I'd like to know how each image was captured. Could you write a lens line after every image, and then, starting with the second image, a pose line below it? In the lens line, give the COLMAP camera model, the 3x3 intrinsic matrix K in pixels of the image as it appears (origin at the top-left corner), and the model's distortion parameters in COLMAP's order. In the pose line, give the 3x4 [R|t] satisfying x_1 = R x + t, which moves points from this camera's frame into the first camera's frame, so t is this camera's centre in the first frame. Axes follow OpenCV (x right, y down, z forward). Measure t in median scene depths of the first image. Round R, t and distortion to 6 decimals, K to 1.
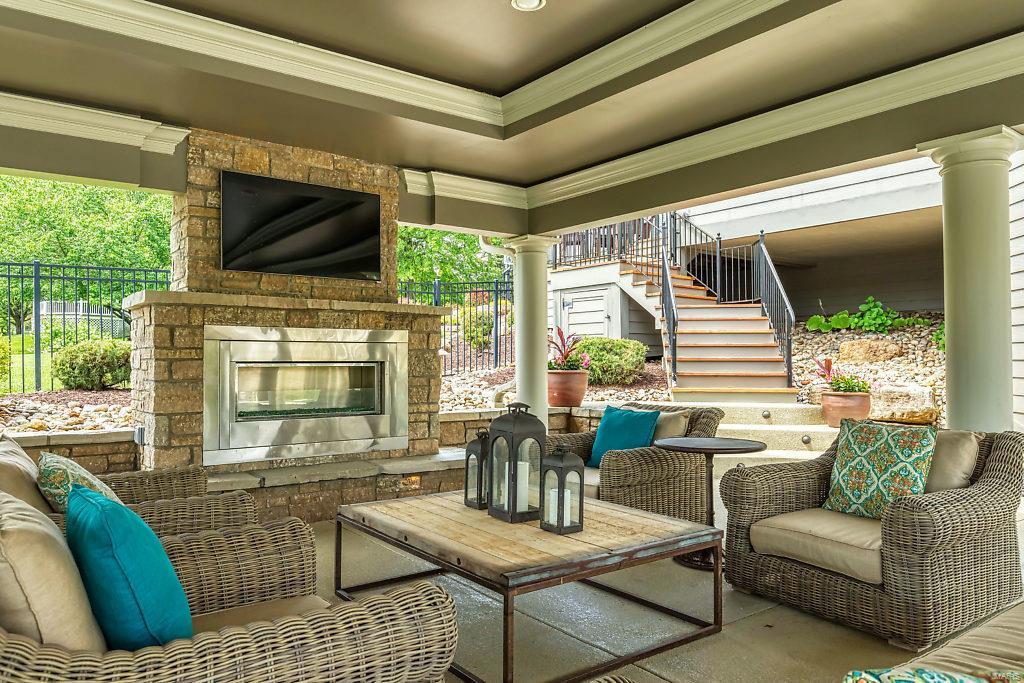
lens RADIAL K [[700.1, 0, 517.4], [0, 700.1, 347.0], [0, 0, 1]] dist [-0.001575, -0.000067]
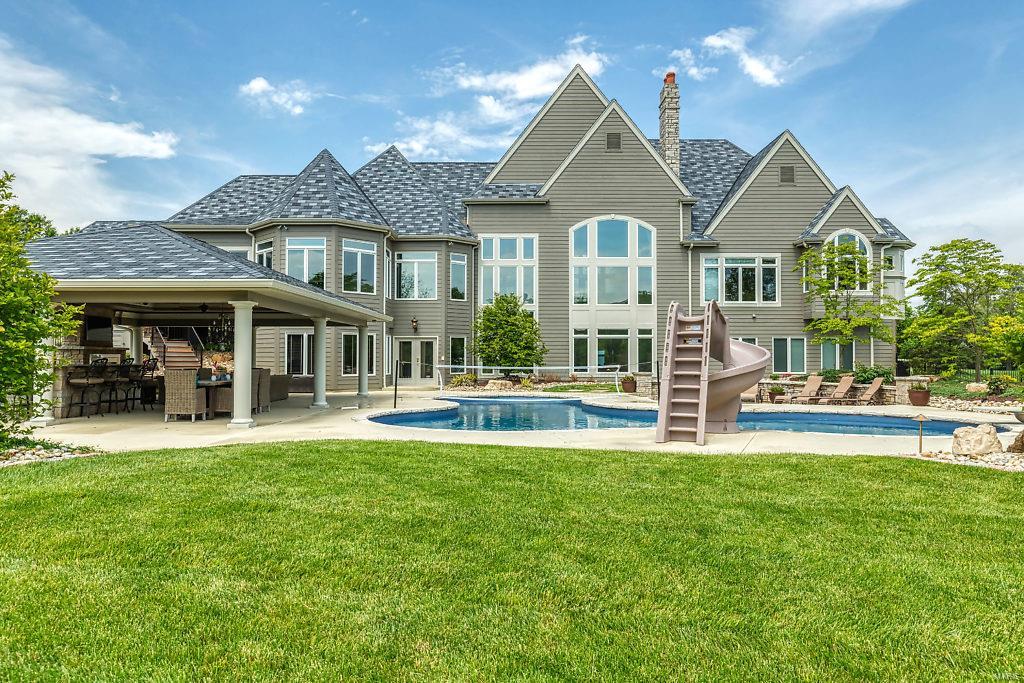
lens RADIAL K [[700.1, 0, 517.0], [0, 700.1, 332.3], [0, 0, 1]] dist [-0.001575, -0.000067]
pose [[0.603092, 0.032429, 0.797012, -1.290561], [-0.020178, 0.999474, -0.025398, -0.060522], [-0.797416, -0.000765, 0.603429, -2.075057]]
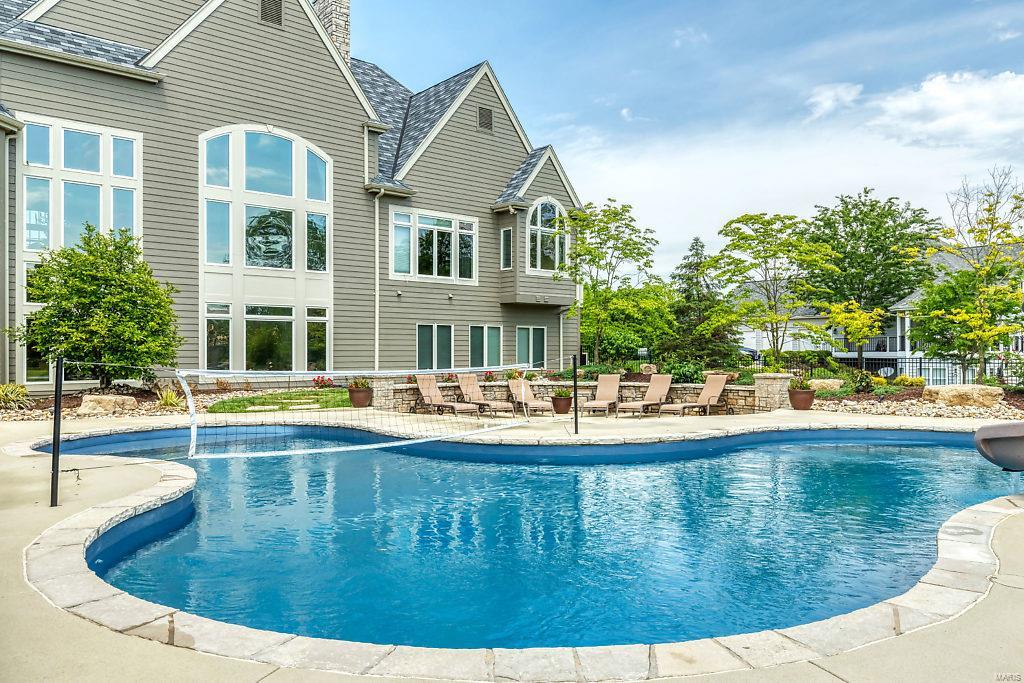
lens RADIAL K [[744.8, 0, 517.5], [0, 744.8, 344.4], [0, 0, 1]] dist [0.012603, -0.002618]
pose [[-0.061880, 0.013539, 0.997992, -0.579031], [-0.019006, 0.999711, -0.014741, -0.032343], [-0.997903, -0.019880, -0.061605, -0.906152]]
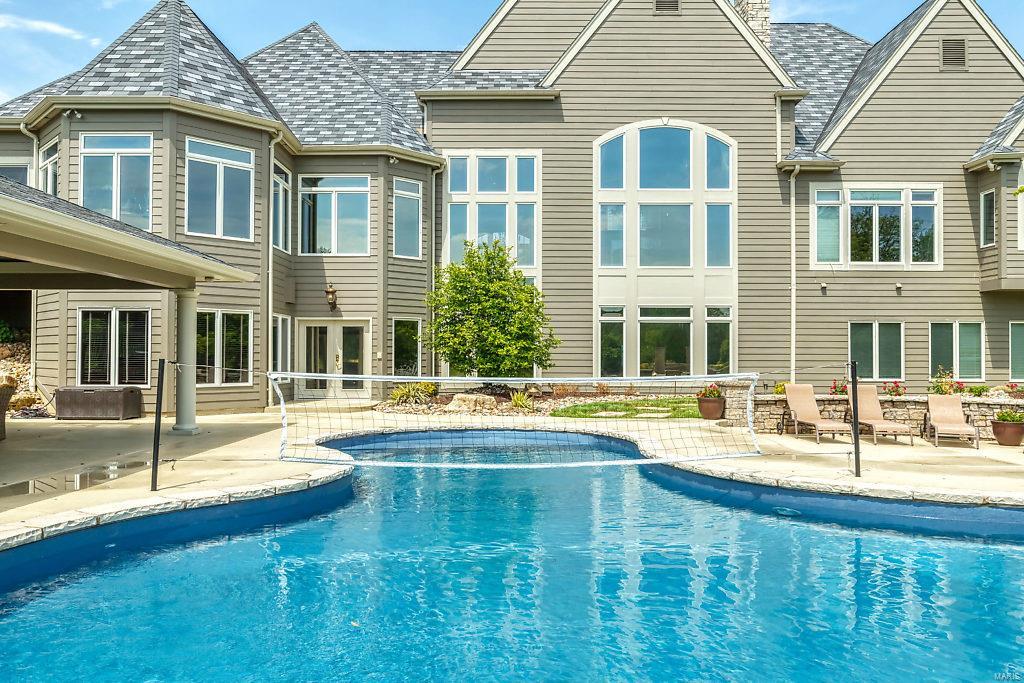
lens RADIAL K [[761.8, 0, 515.5], [0, 761.8, 338.4], [0, 0, 1]] dist [0.011676, -0.013528]
pose [[0.603949, 0.022824, 0.796696, -0.246444], [-0.021089, 0.999698, -0.012653, -0.041372], [-0.796744, -0.009160, 0.604248, -1.325814]]
